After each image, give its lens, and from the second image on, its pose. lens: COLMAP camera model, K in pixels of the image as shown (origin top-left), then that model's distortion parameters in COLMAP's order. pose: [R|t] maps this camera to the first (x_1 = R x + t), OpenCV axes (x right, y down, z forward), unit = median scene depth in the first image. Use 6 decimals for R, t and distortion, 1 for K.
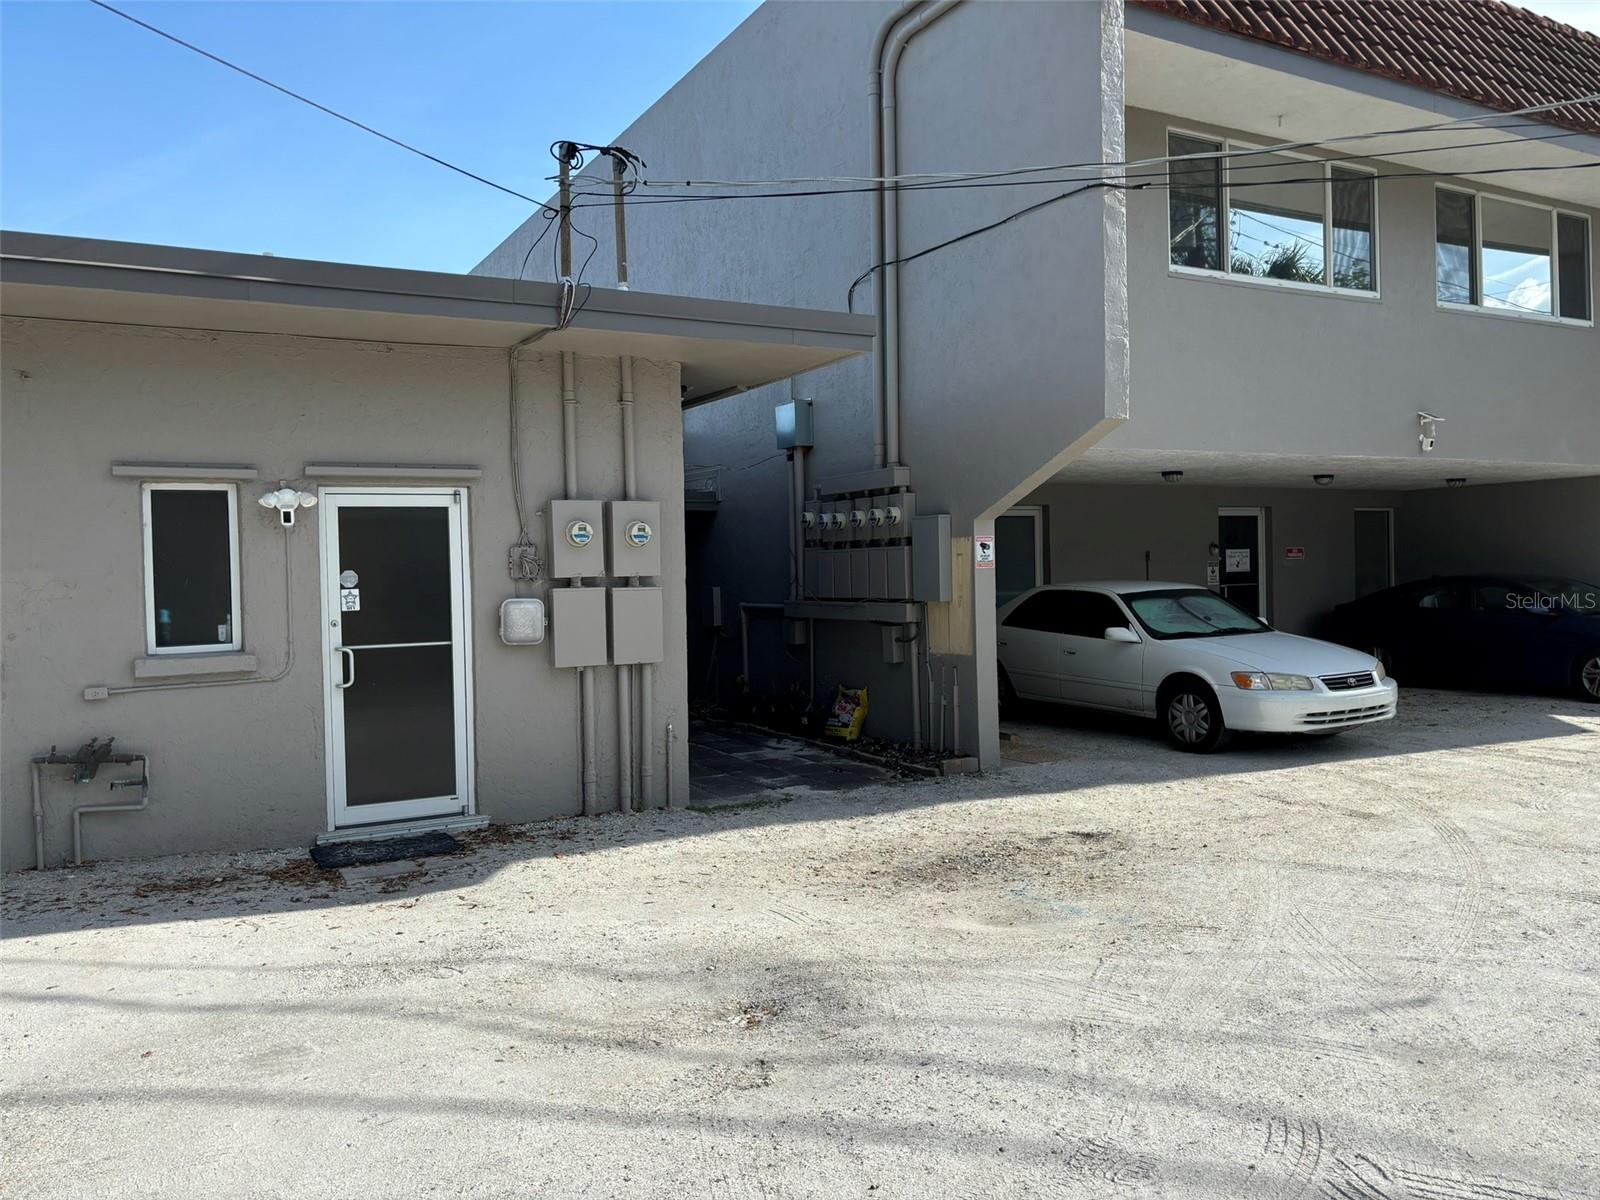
lens RADIAL K [[1244.5, 0, 829.4], [0, 1244.5, 591.7], [0, 0, 1]] dist [0.079274, -0.106099]
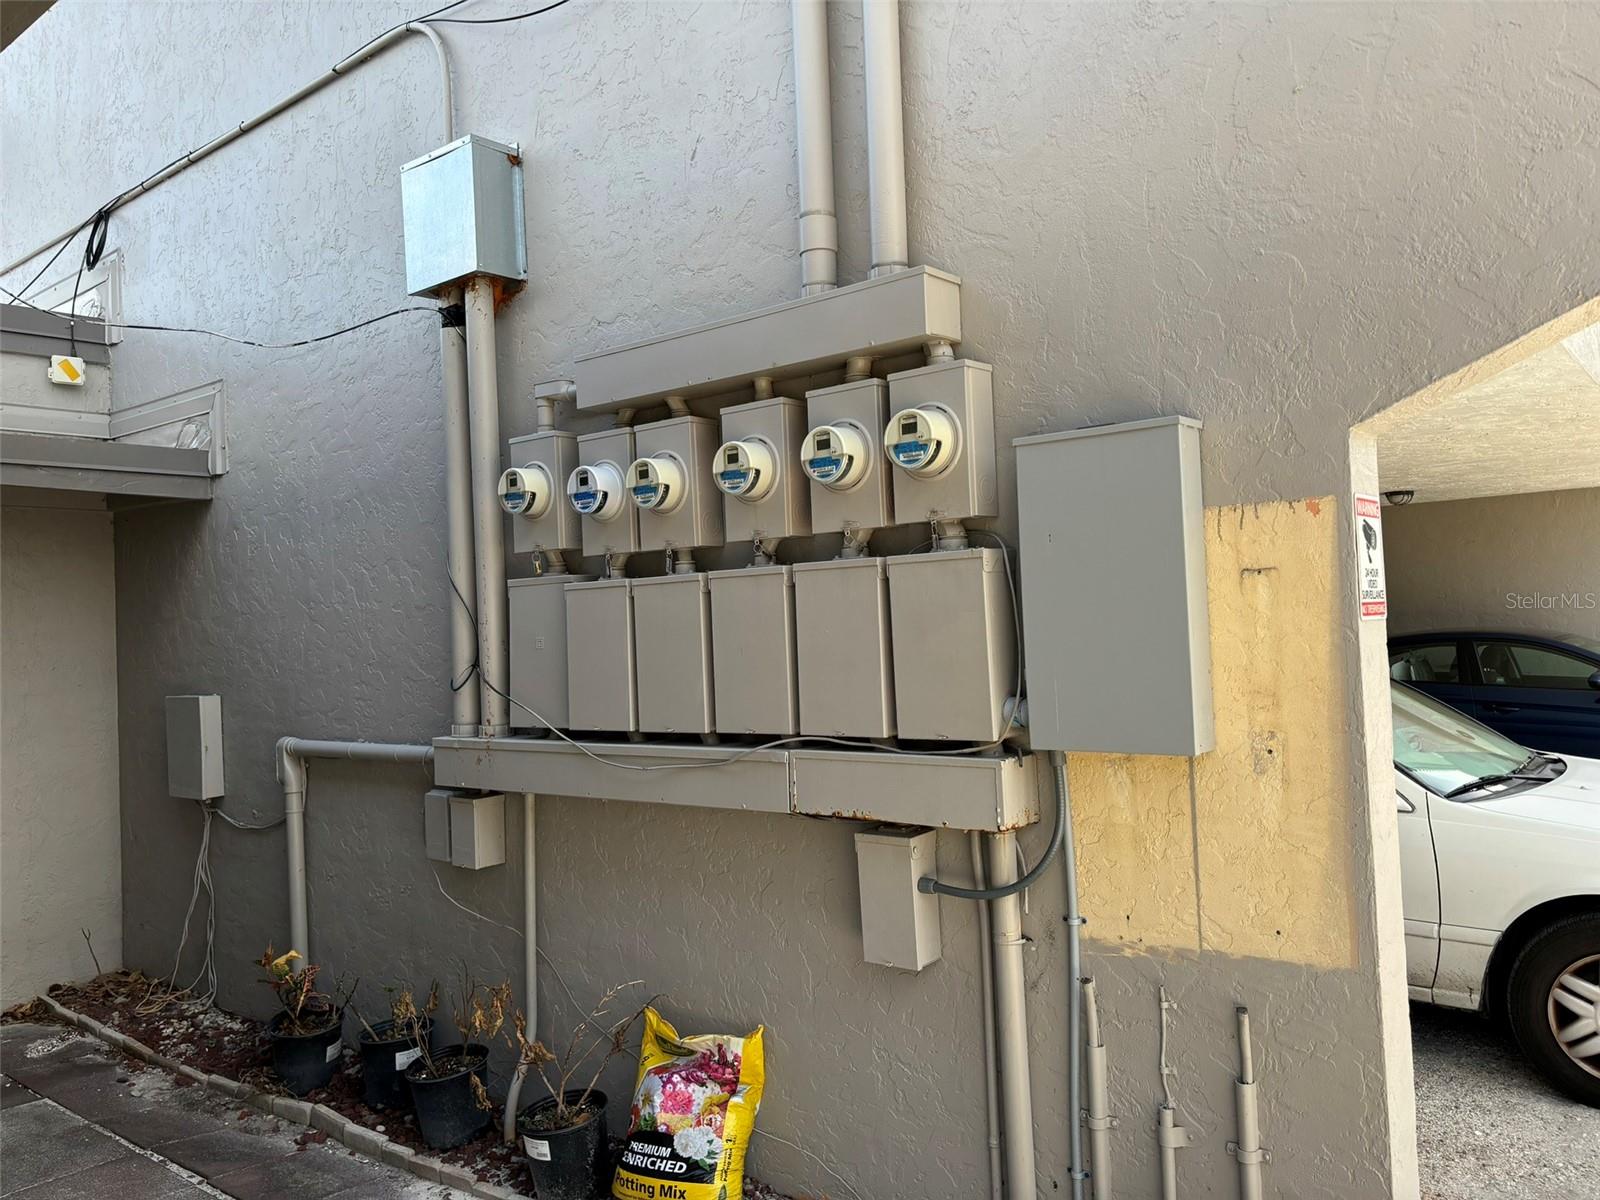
lens RADIAL K [[1222.0, 0, 793.9], [0, 1222.0, 585.1], [0, 0, 1]] dist [0.033440, -0.022801]
pose [[0.936801, -0.007943, 0.349773, -0.087619], [0.029784, 0.997924, -0.057109, -0.017705], [-0.348593, 0.063917, 0.935092, 0.936946]]
